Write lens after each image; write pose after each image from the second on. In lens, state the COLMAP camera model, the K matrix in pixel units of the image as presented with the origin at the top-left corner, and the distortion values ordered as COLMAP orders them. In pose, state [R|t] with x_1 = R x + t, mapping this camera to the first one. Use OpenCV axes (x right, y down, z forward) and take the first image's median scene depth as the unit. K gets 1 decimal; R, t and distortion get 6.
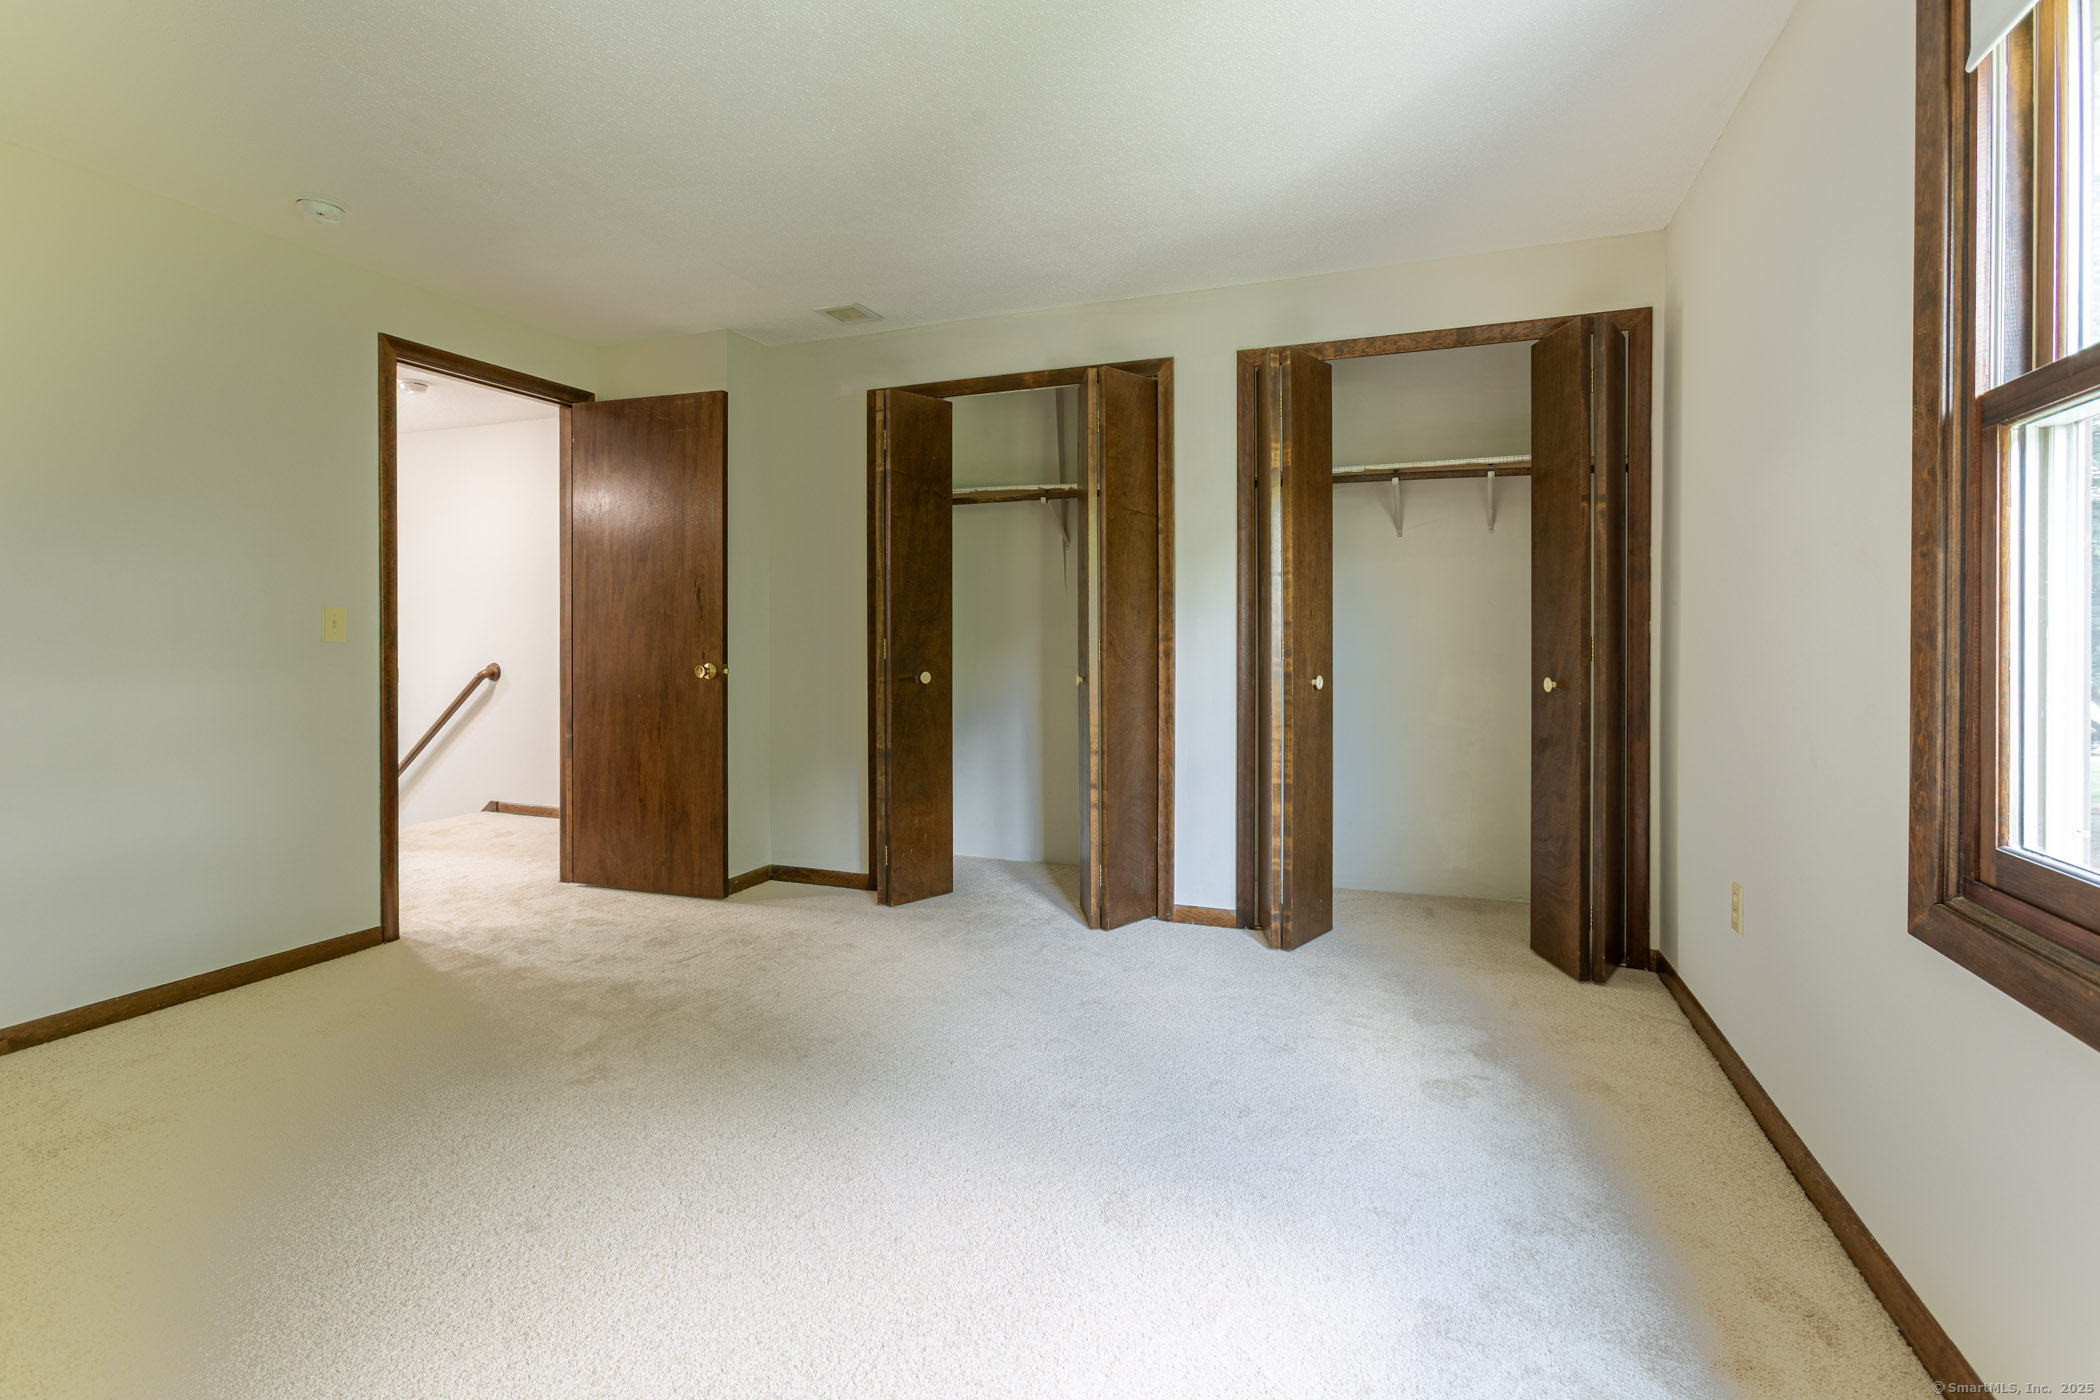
lens RADIAL K [[951.2, 0, 1049.7], [0, 951.2, 658.2], [0, 0, 1]] dist [-0.003996, 0.006630]
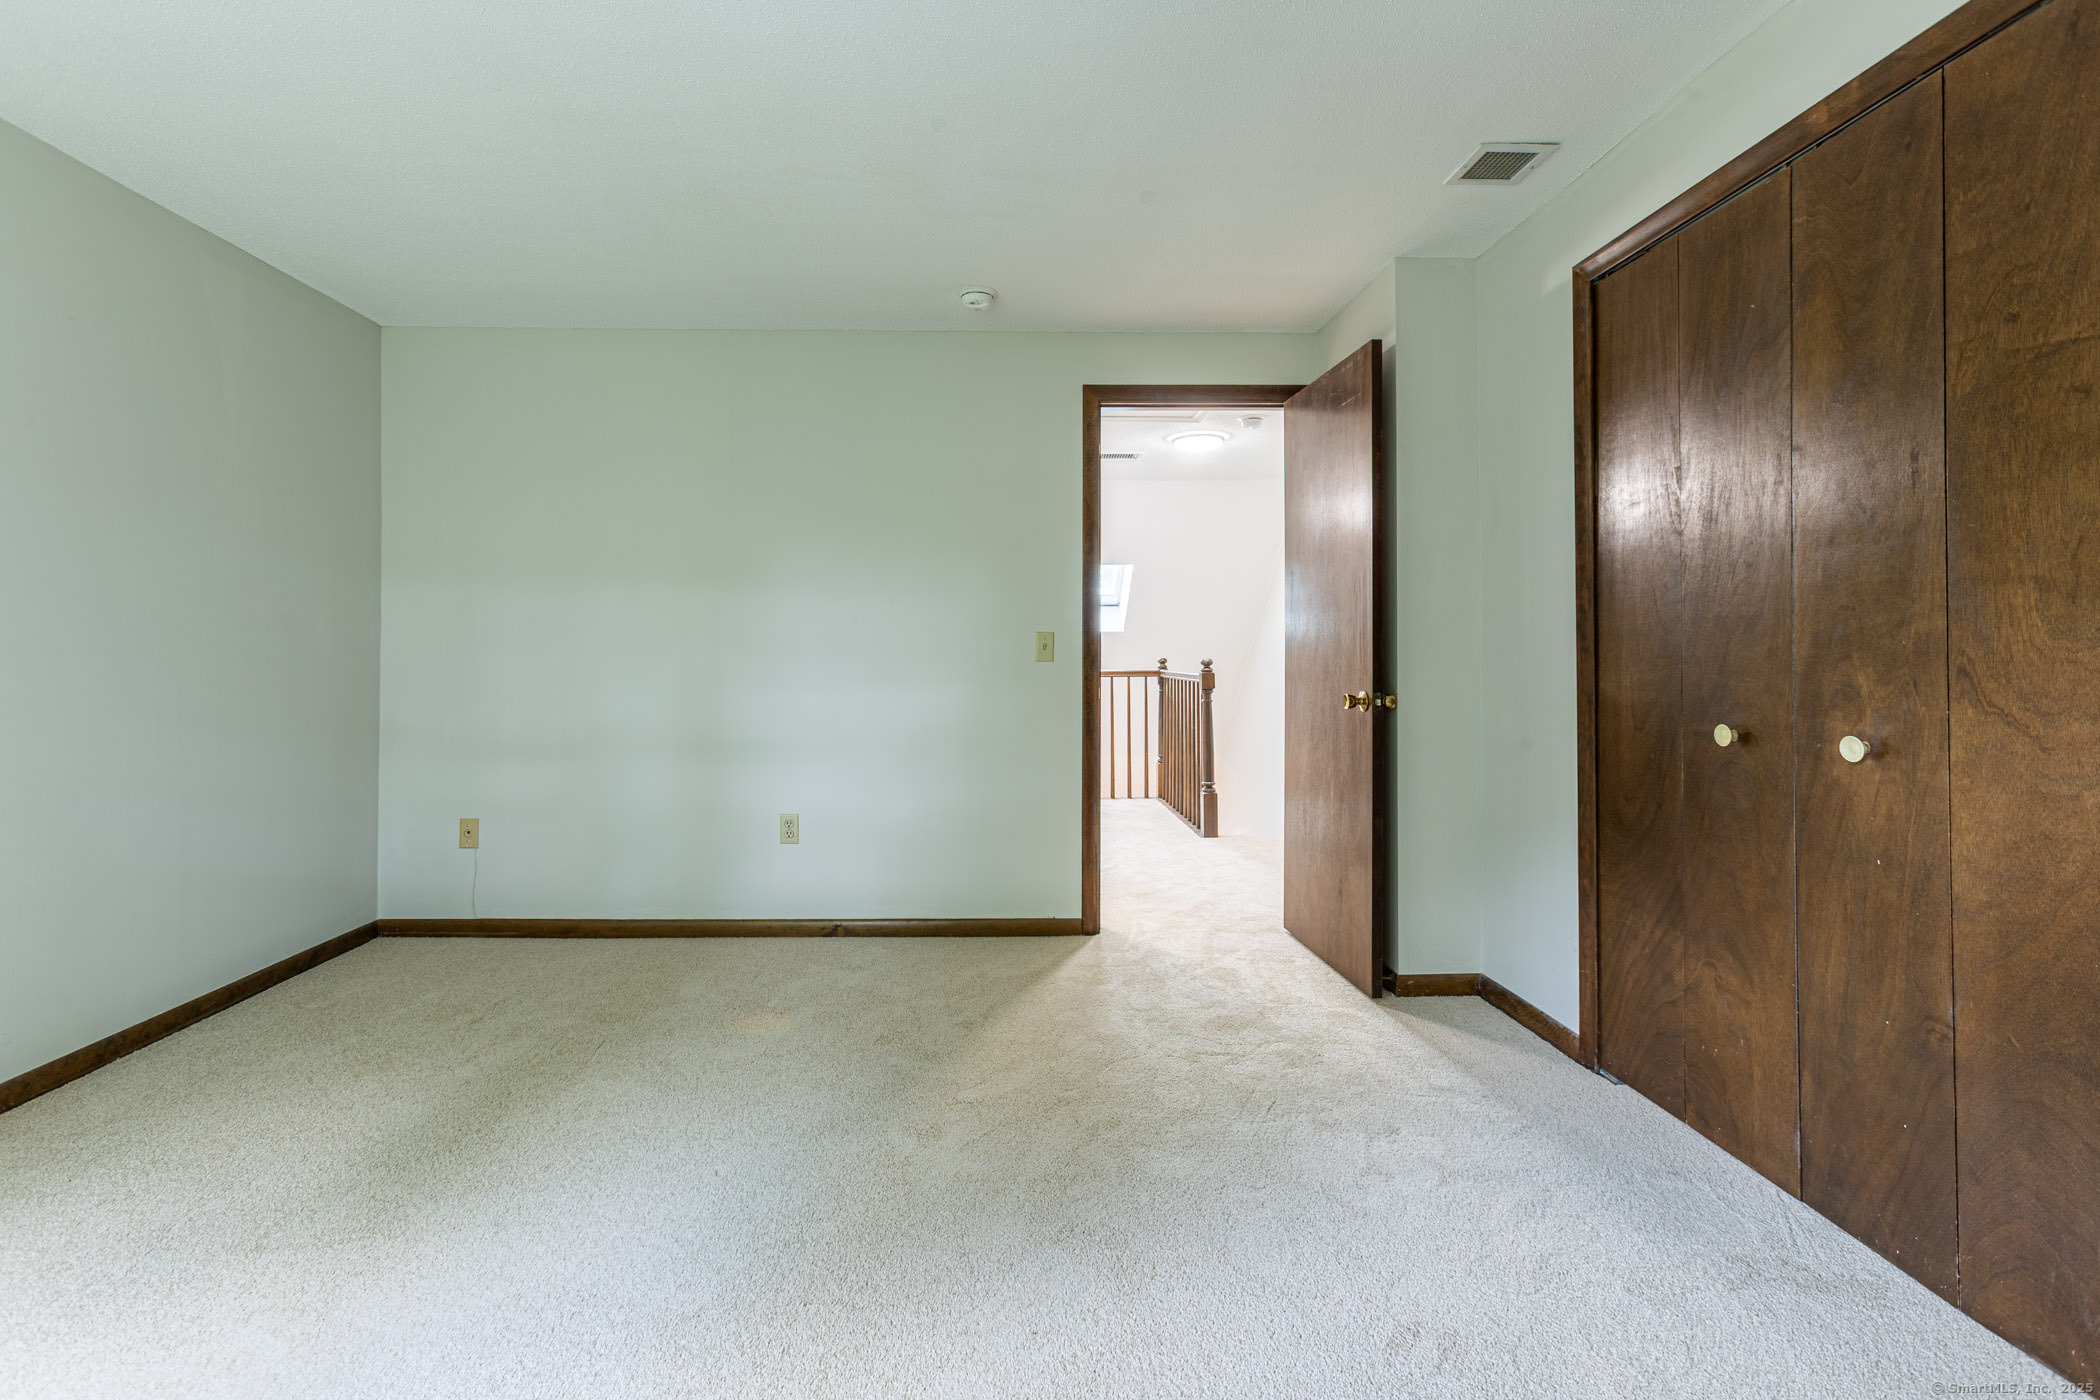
lens RADIAL K [[951.2, 0, 1049.7], [0, 951.2, 658.2], [0, 0, 1]] dist [-0.003996, 0.006630]
pose [[0.395066, 0.002100, -0.918650, 0.331349], [-0.017163, 0.999840, -0.005095, -0.016915], [0.918492, 0.017779, 0.395039, 0.578168]]
